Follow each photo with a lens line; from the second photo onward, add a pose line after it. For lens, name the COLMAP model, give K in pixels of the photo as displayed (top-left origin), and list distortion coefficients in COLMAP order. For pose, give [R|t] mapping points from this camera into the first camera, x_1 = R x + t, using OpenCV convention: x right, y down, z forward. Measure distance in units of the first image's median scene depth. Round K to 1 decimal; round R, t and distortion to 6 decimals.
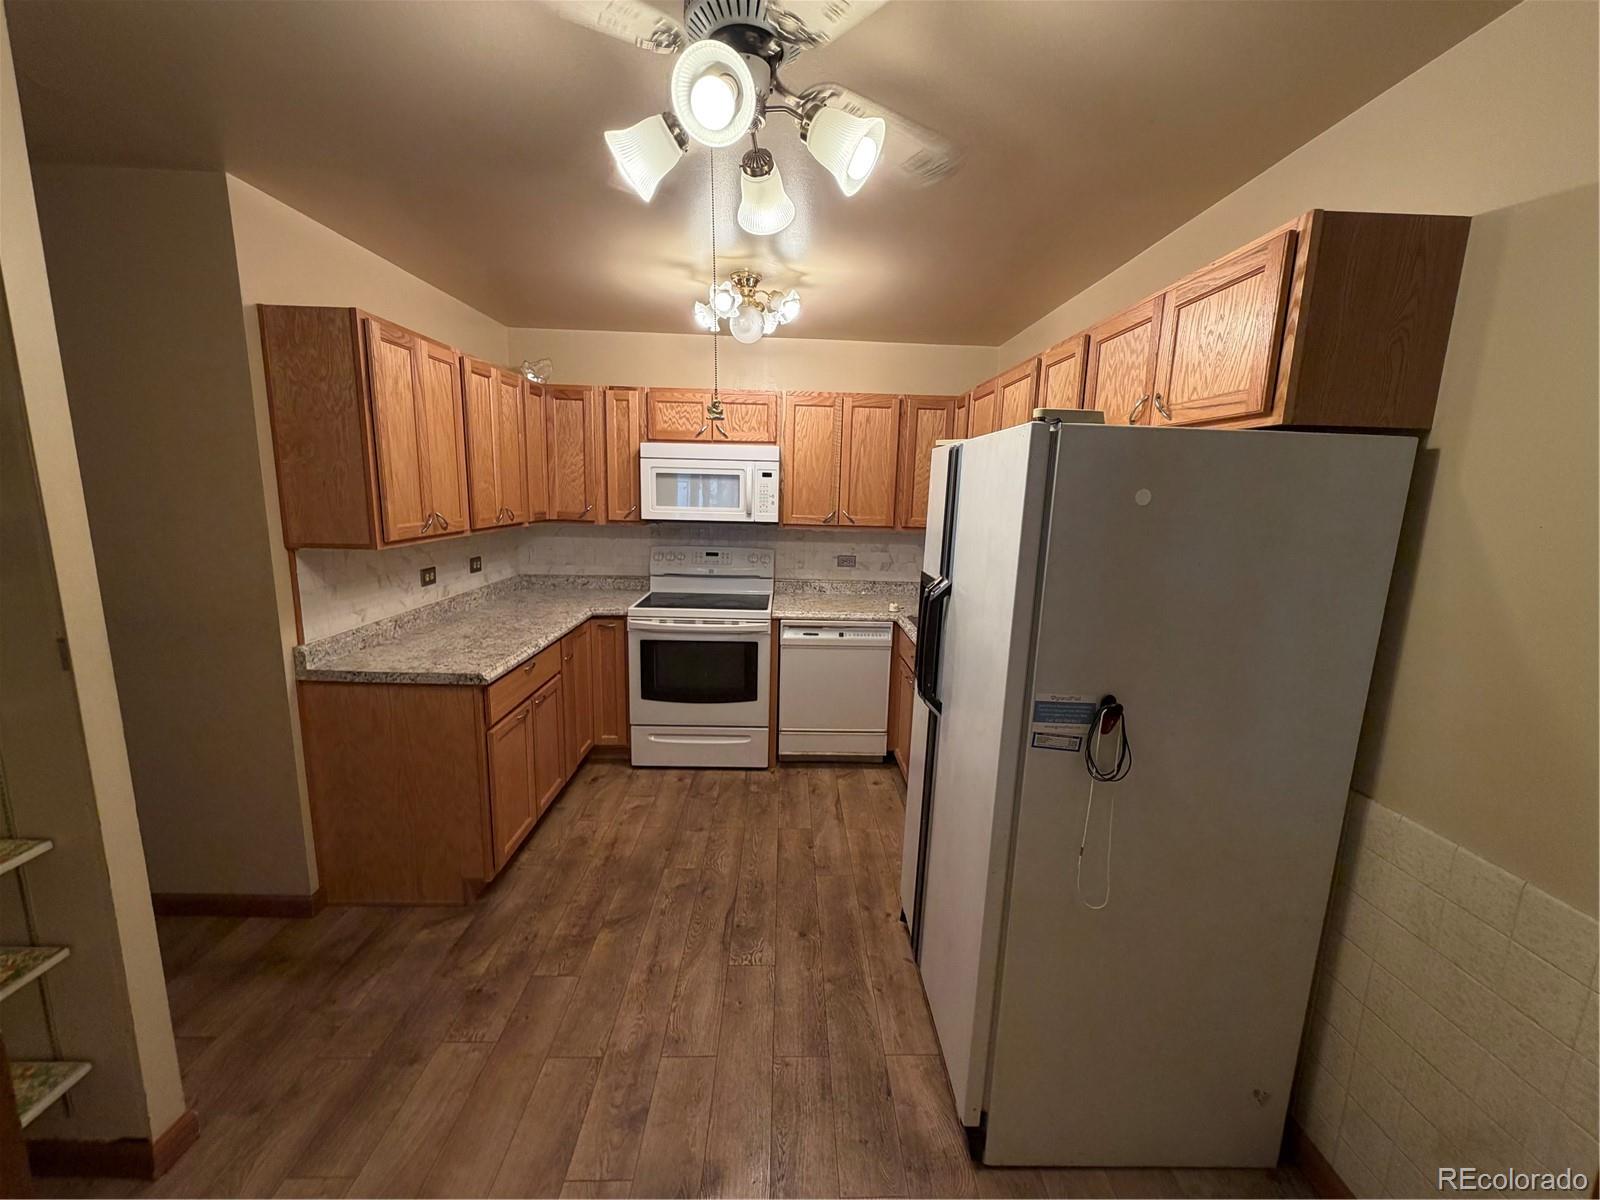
lens RADIAL K [[641.9, 0, 797.0], [0, 641.9, 595.7], [0, 0, 1]] dist [-0.002063, 0.000162]
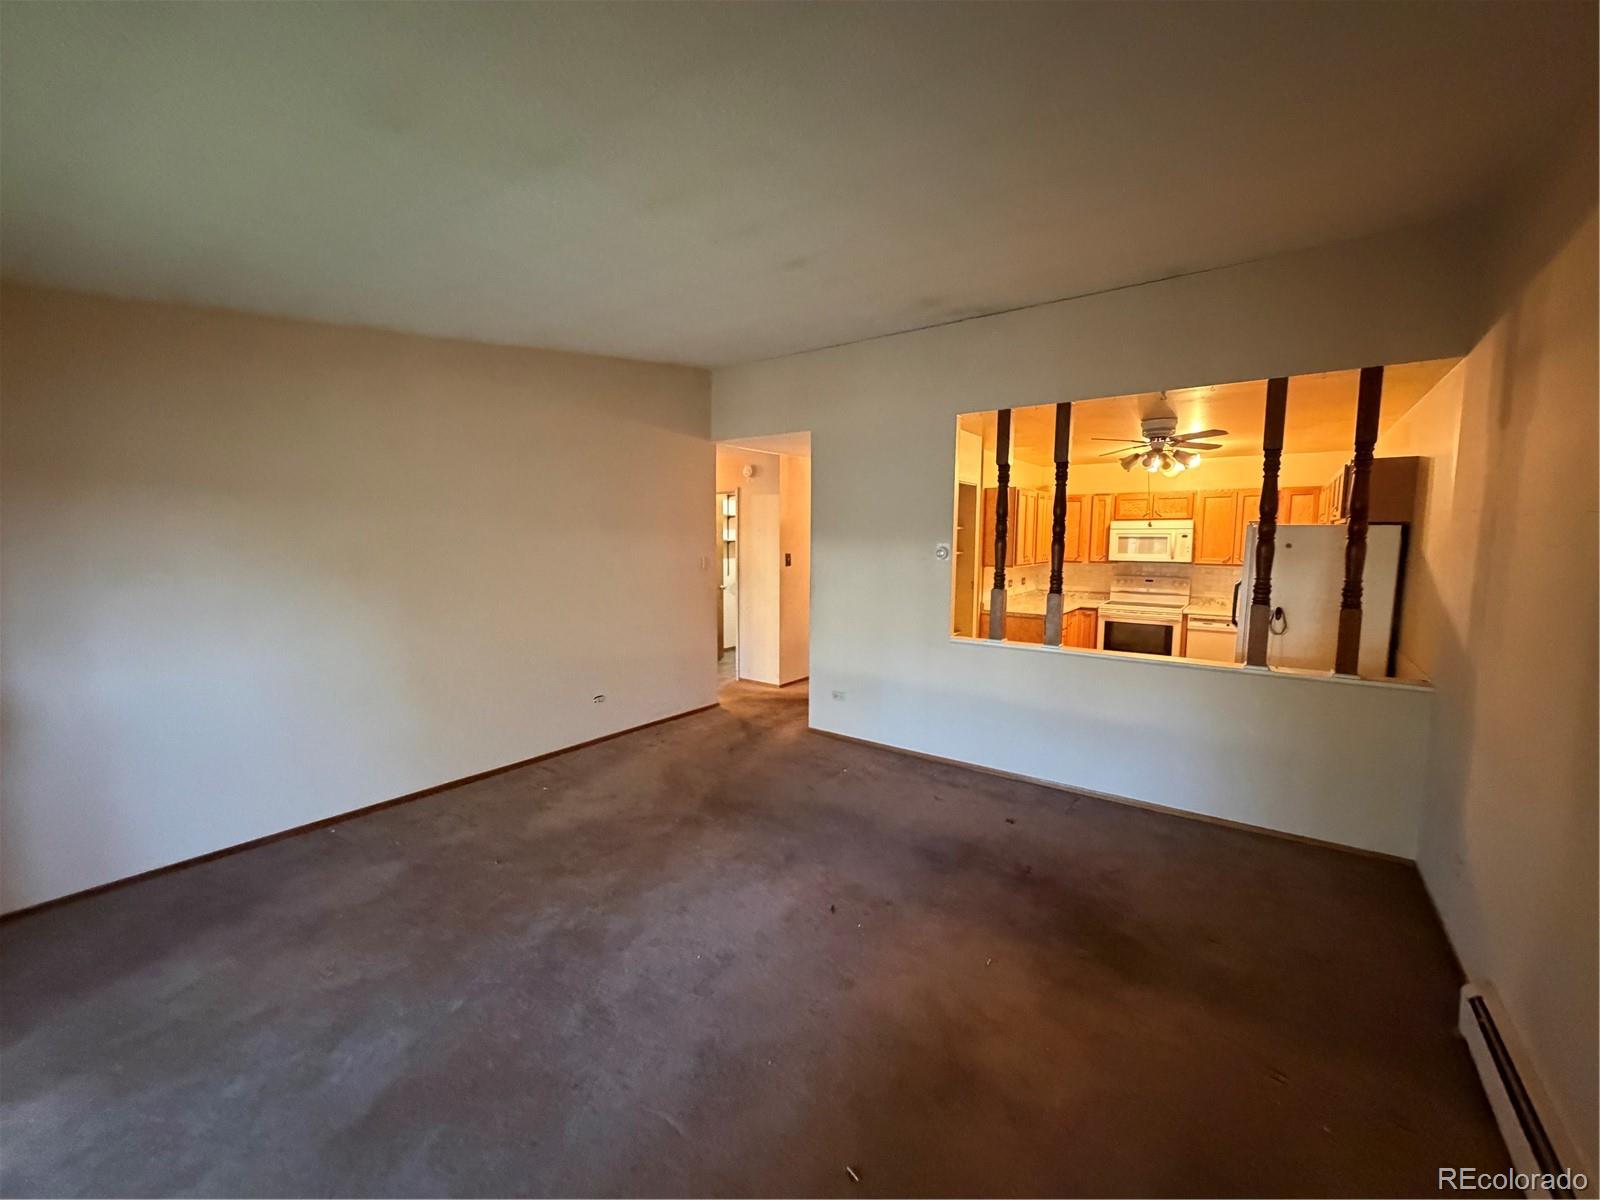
lens RADIAL K [[641.9, 0, 807.3], [0, 641.9, 595.4], [0, 0, 1]] dist [-0.002063, 0.000162]
pose [[0.794480, 0.033648, -0.606358, 0.214019], [-0.091375, 0.993720, -0.064581, 0.195650], [0.600377, 0.106714, 0.792565, -1.077485]]
